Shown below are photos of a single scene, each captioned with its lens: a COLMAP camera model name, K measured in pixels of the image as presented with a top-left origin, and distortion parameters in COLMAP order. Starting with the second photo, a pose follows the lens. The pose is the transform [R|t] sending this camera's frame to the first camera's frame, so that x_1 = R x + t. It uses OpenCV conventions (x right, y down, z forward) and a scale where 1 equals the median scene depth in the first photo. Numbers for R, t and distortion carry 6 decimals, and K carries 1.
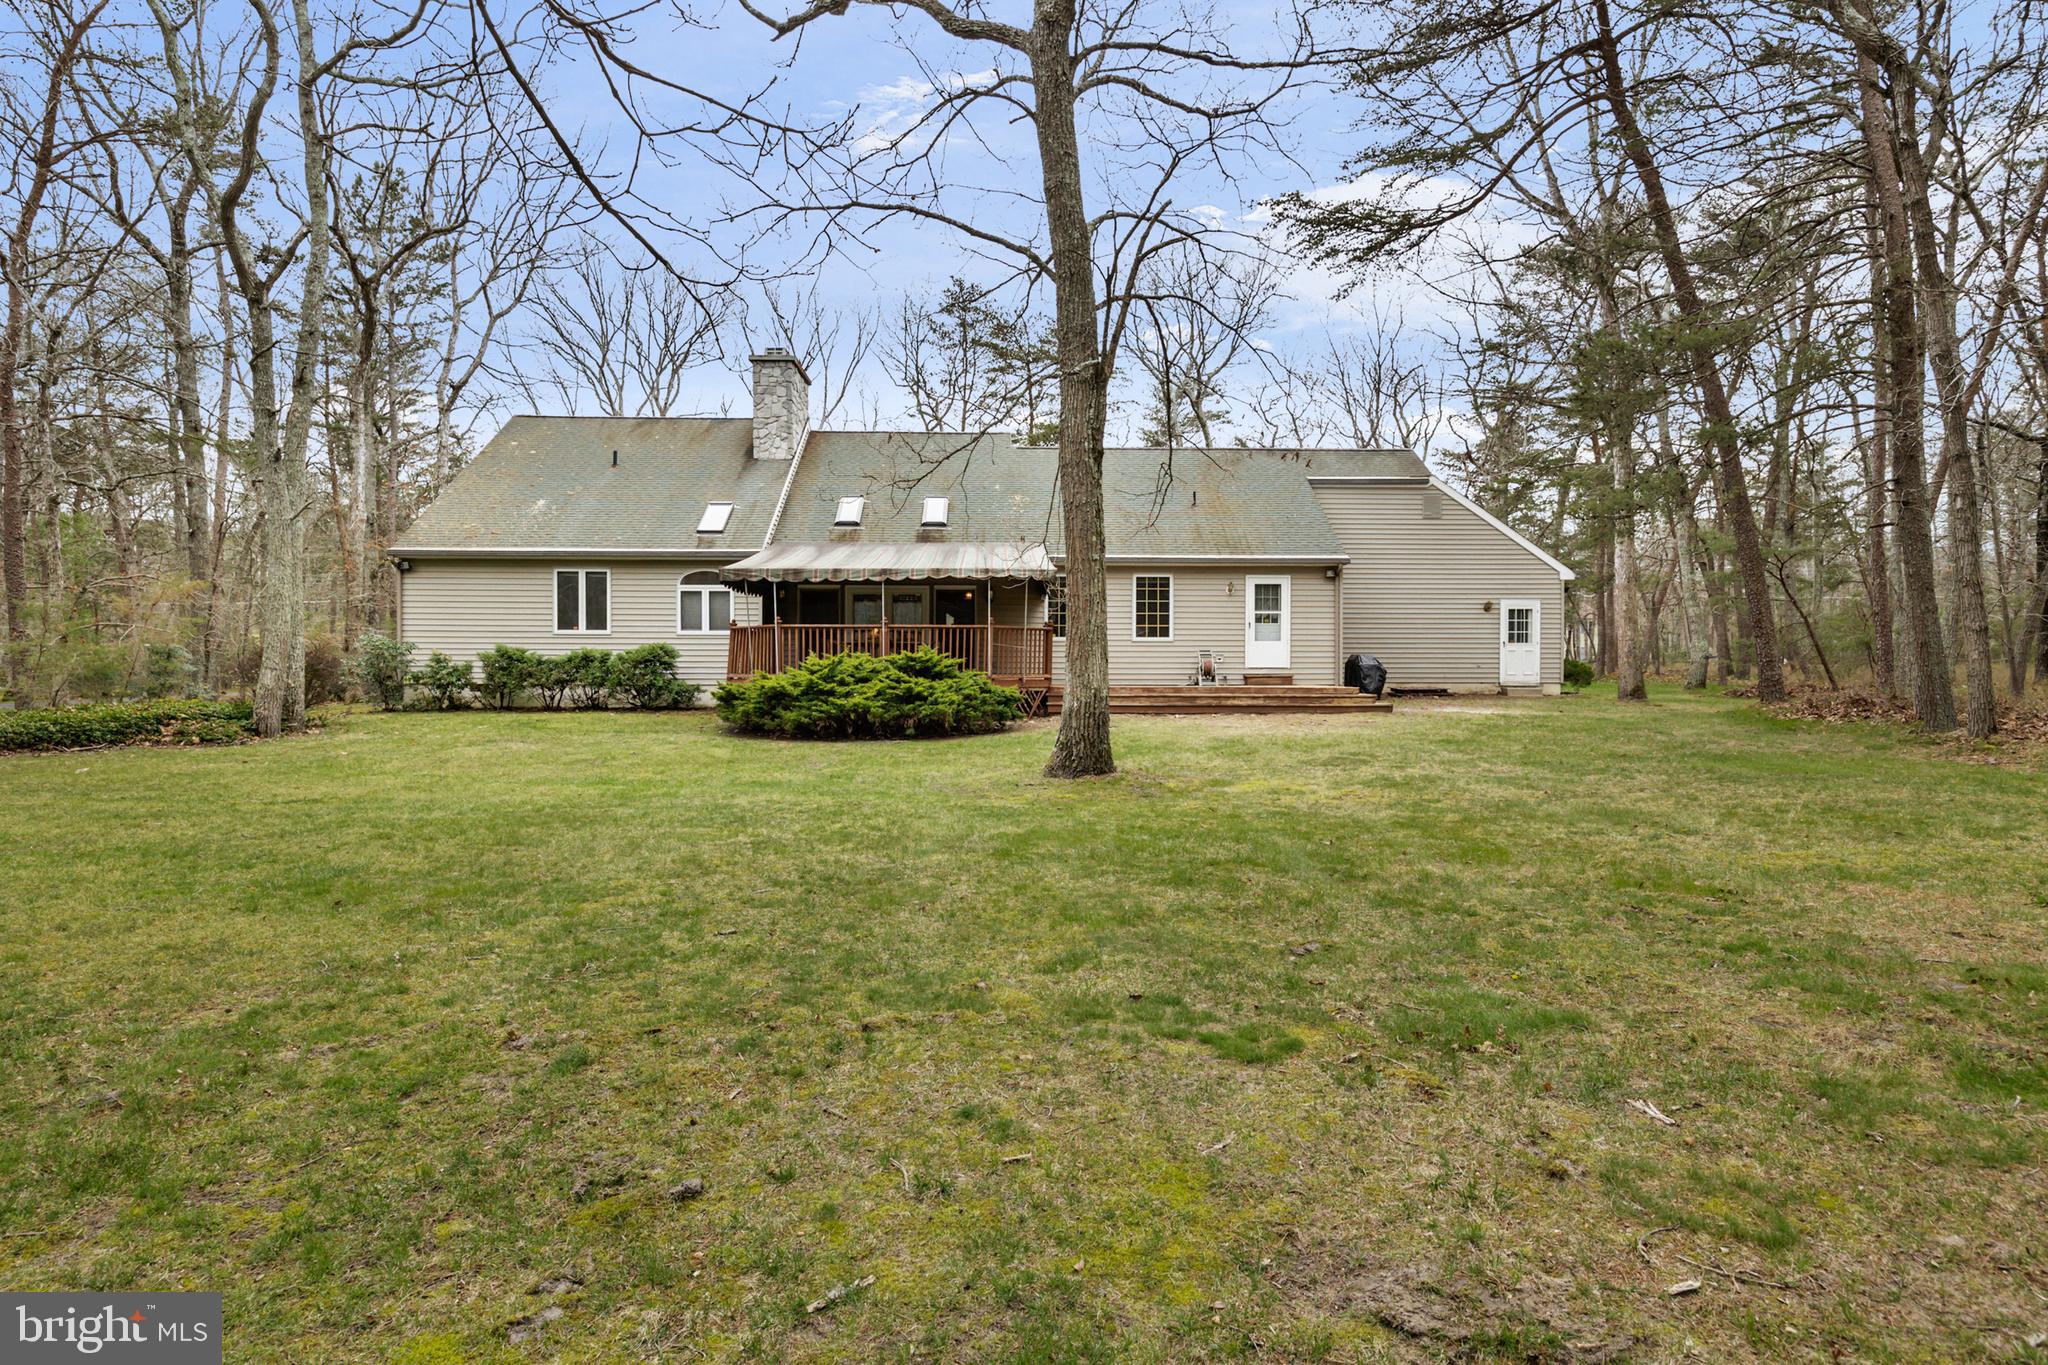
lens RADIAL K [[1186.8, 0, 1028.7], [0, 1186.8, 677.3], [0, 0, 1]] dist [0.008172, 0.000718]
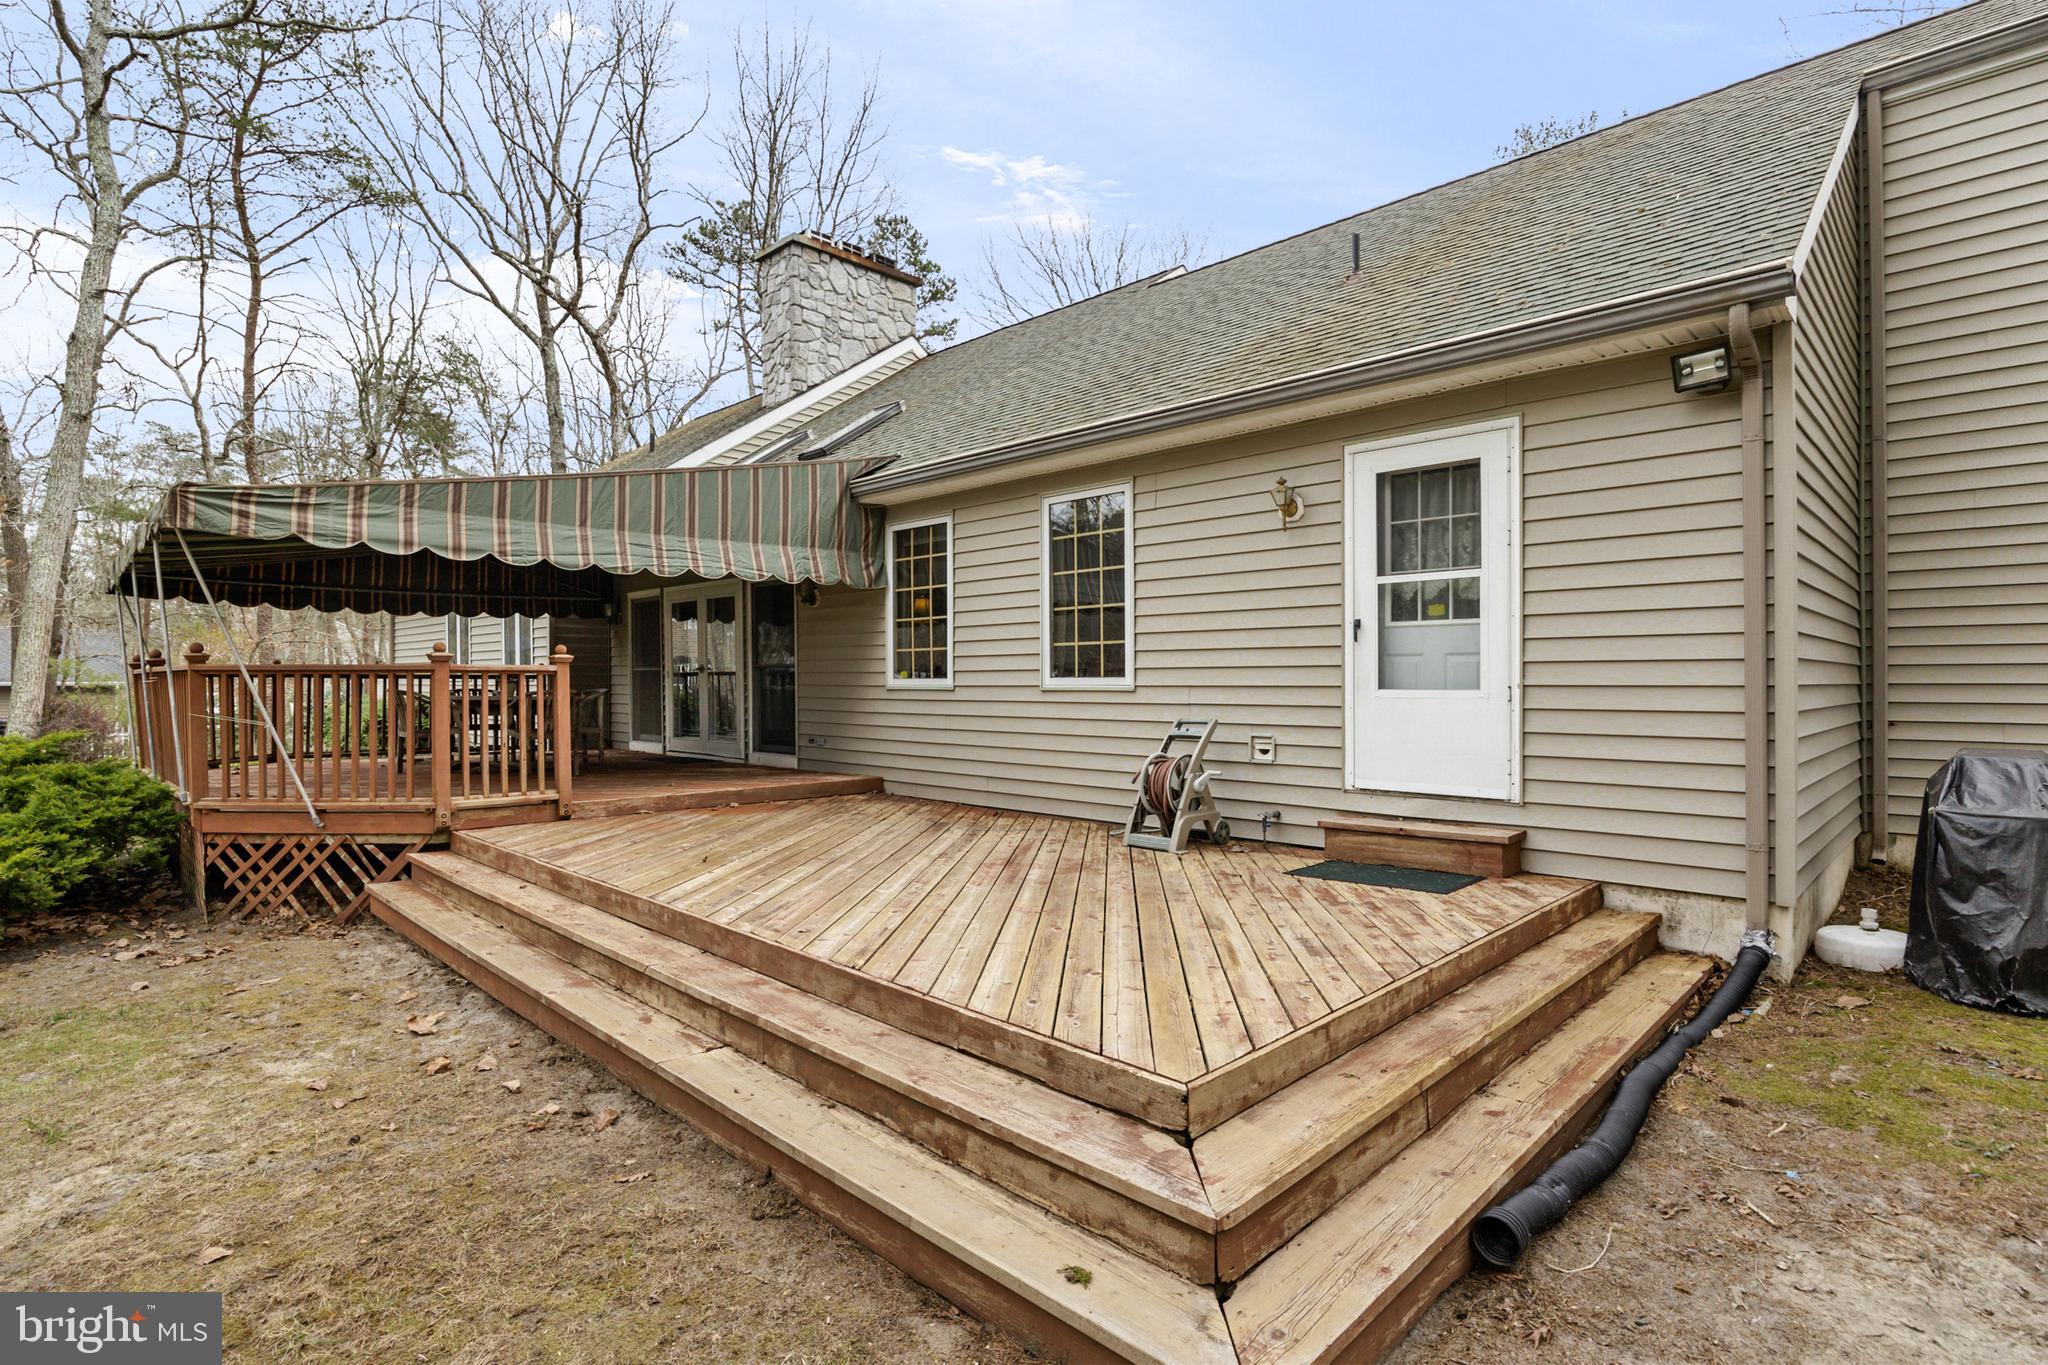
lens RADIAL K [[1004.0, 0, 1021.7], [0, 1004.0, 680.5], [0, 0, 1]] dist [-0.009587, -0.000277]
pose [[0.694479, -0.004619, -0.719498, 0.295040], [-0.007244, 0.999884, -0.013411, -0.029071], [0.719476, 0.014526, 0.694365, 0.789477]]
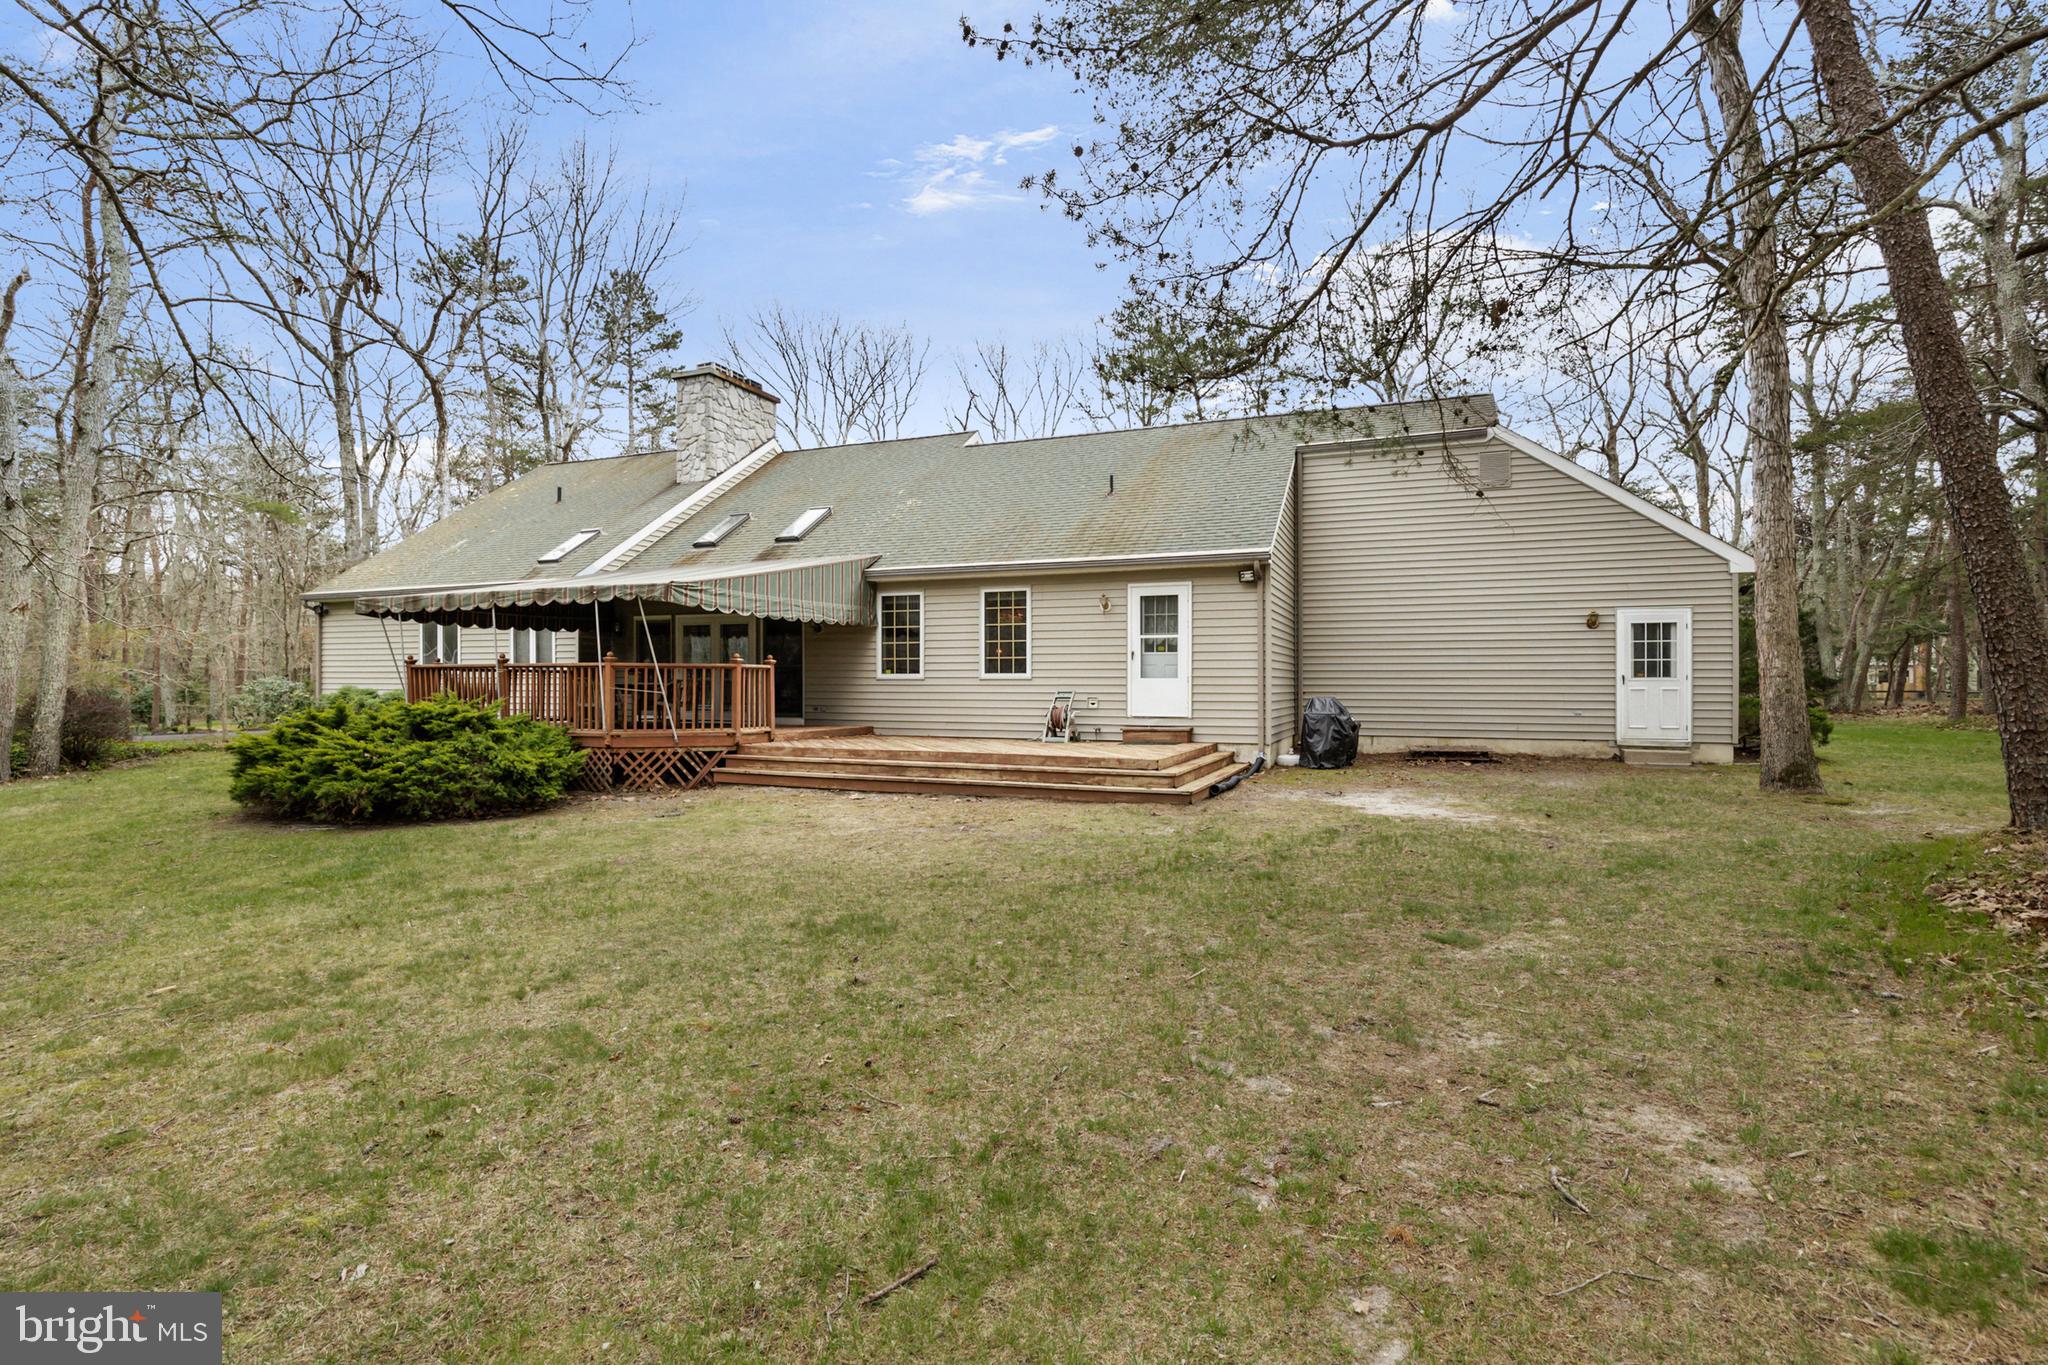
lens RADIAL K [[976.2, 0, 1016.7], [0, 976.2, 685.6], [0, 0, 1]] dist [-0.007580, -0.000530]
pose [[0.915452, -0.000796, -0.402427, 0.352907], [-0.004849, 0.999904, -0.013009, -0.018534], [0.402399, 0.013860, 0.915360, 0.450853]]
